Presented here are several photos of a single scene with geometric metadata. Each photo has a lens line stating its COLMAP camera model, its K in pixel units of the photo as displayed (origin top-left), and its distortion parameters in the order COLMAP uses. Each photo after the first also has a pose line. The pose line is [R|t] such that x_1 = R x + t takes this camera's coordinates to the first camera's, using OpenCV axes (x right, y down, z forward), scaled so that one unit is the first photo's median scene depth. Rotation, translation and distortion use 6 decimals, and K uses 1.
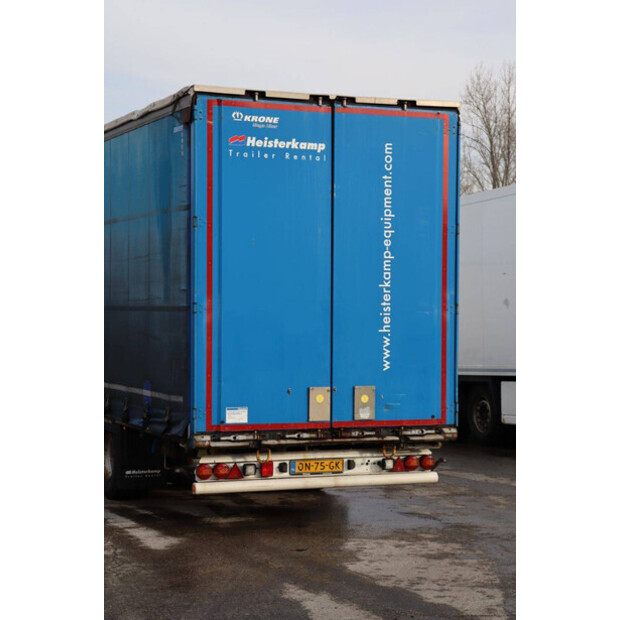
lens RADIAL K [[1474.6, 0, 316.0], [0, 1474.6, 303.6], [0, 0, 1]] dist [0.432417, 0.000000]
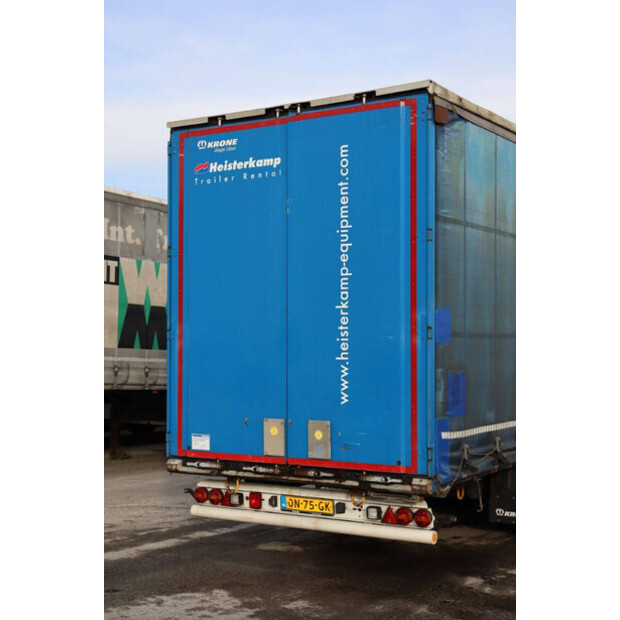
lens RADIAL K [[985.3, 0, 315.9], [0, 985.3, 306.1], [0, 0, 1]] dist [0.124079, 0.000000]
pose [[0.565321, -0.035843, -0.824092, 0.521094], [0.007811, 0.999243, -0.038103, 0.009527], [0.824834, 0.015103, 0.565174, 0.658429]]
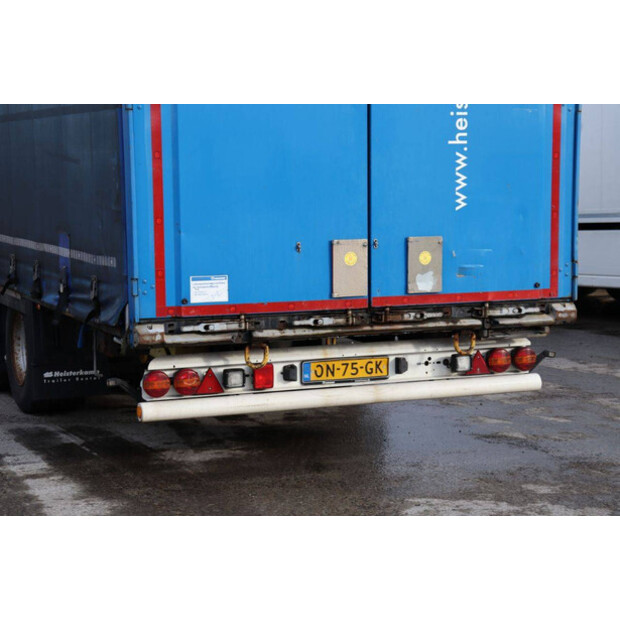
lens RADIAL K [[1474.6, 0, 318.9], [0, 1474.6, 297.1], [0, 0, 1]] dist [0.432417, 0.000000]
pose [[0.999898, -0.013884, 0.003267, -0.011885], [0.013526, 0.995684, 0.091818, 0.024784], [-0.004527, -0.091764, 0.995770, 0.404235]]
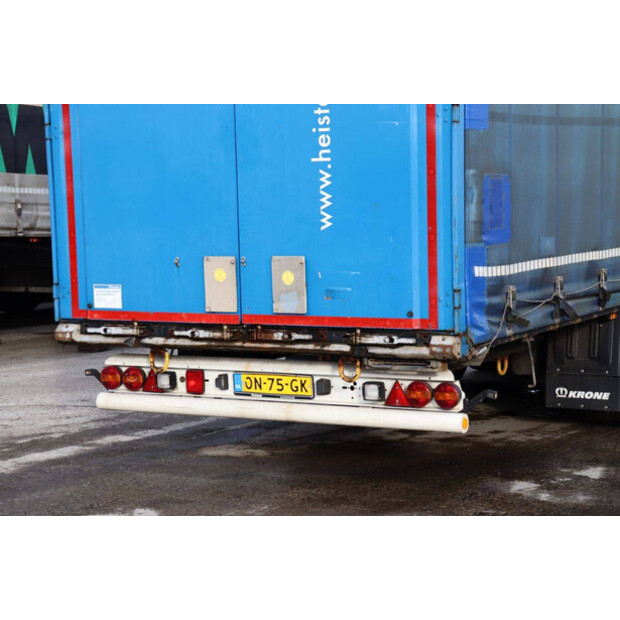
lens RADIAL K [[1474.6, 0, 328.4], [0, 1474.6, 309.8], [0, 0, 1]] dist [0.432417, 0.000000]
pose [[0.591335, 0.047117, -0.805048, 0.510549], [0.030636, 0.996258, 0.080811, 0.030070], [0.805844, -0.072450, 0.587679, 0.664984]]
